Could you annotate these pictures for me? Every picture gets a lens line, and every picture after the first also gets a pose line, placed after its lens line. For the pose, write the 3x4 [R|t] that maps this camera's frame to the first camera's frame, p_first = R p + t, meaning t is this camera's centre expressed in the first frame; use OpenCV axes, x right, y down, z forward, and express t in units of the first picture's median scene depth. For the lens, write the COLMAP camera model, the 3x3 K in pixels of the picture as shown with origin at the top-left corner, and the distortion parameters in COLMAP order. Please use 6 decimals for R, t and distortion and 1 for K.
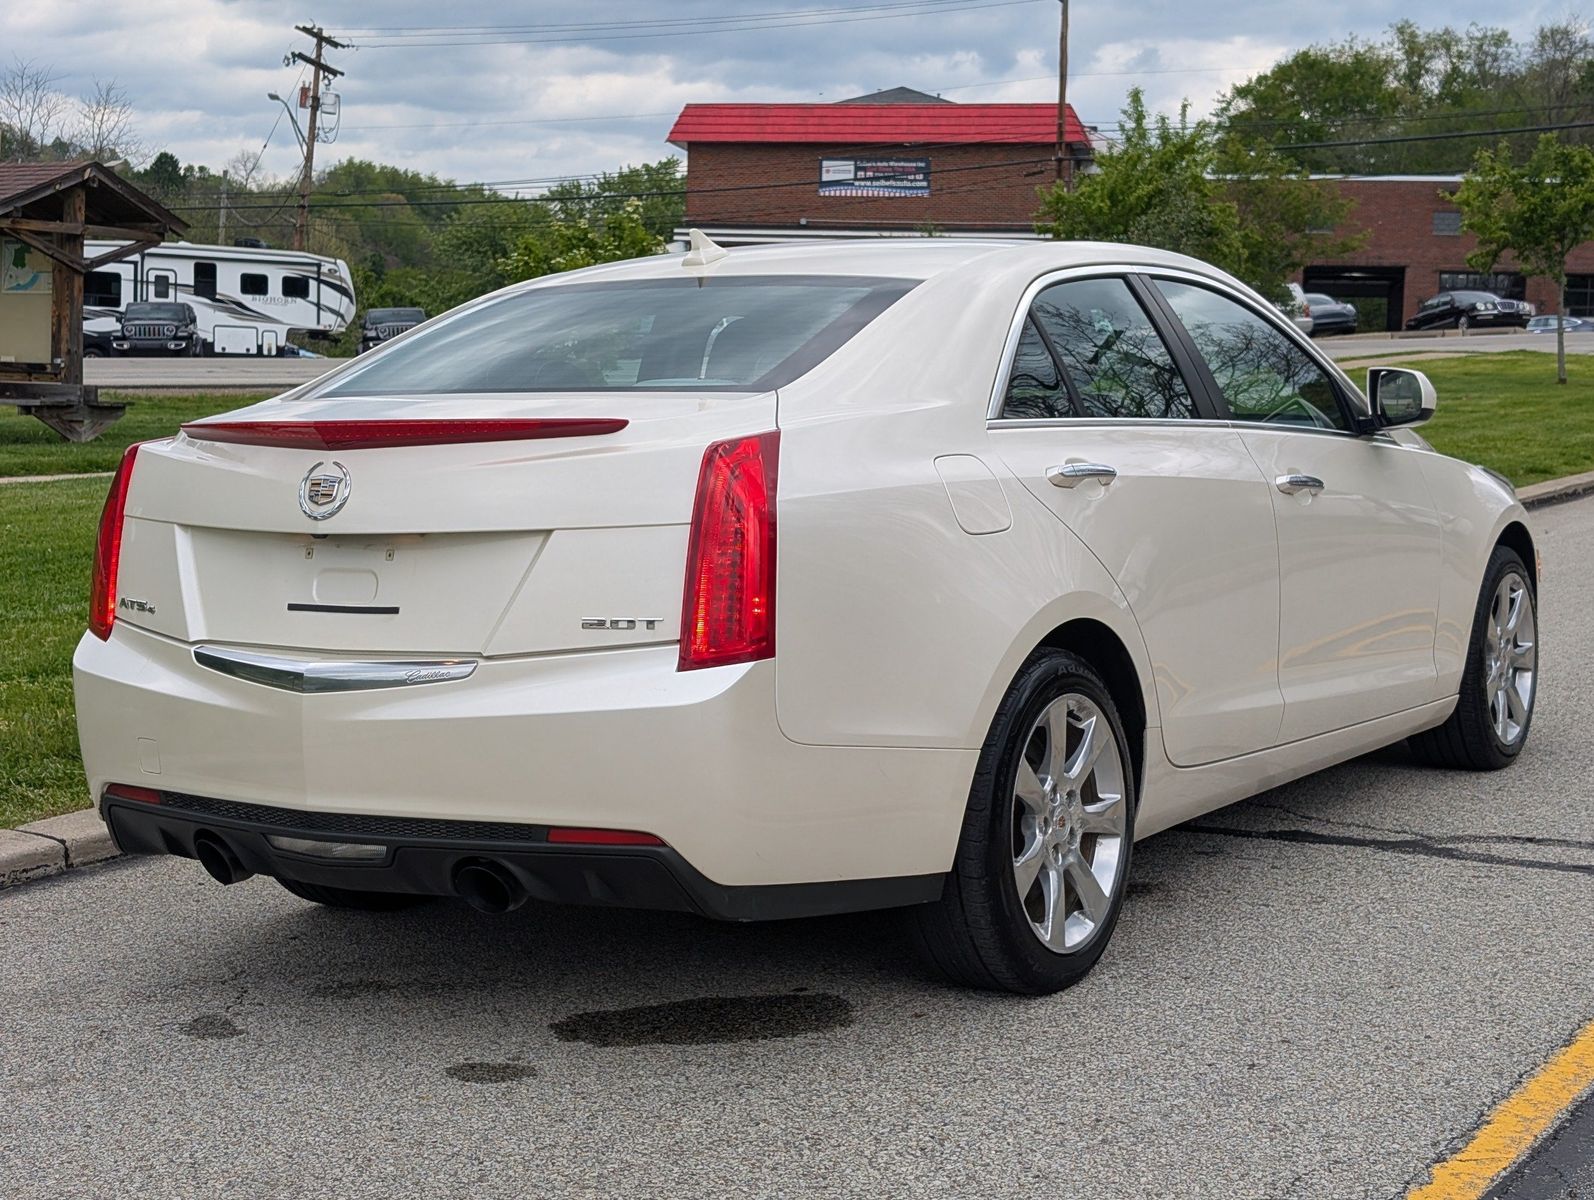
lens RADIAL K [[2473.3, 0, 797.0], [0, 2473.3, 600.0], [0, 0, 1]] dist [0.217018, -0.971993]
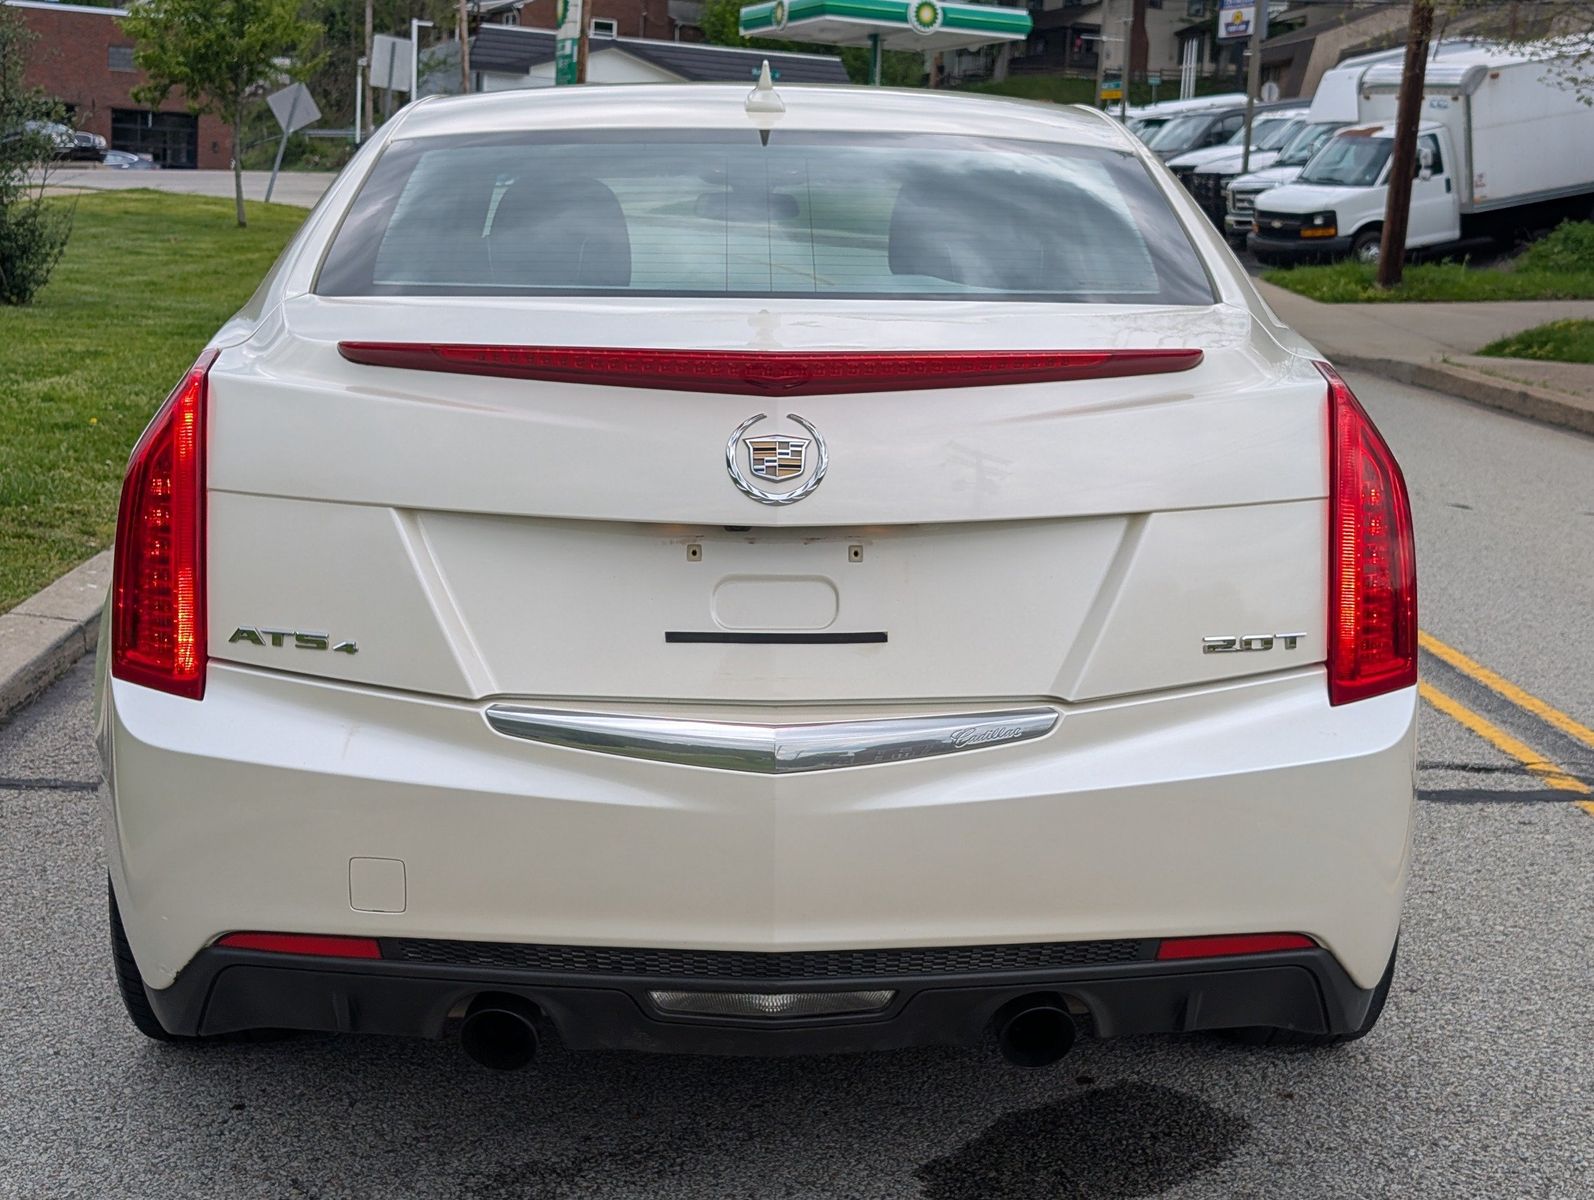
lens RADIAL K [[2471.4, 0, 874.1], [0, 2471.4, 603.1], [0, 0, 1]] dist [0.221570, -0.895212]
pose [[0.826257, -0.054937, 0.560608, -0.096578], [0.017992, 0.997299, 0.071214, -0.009436], [-0.563006, -0.048754, 0.825014, 0.082714]]
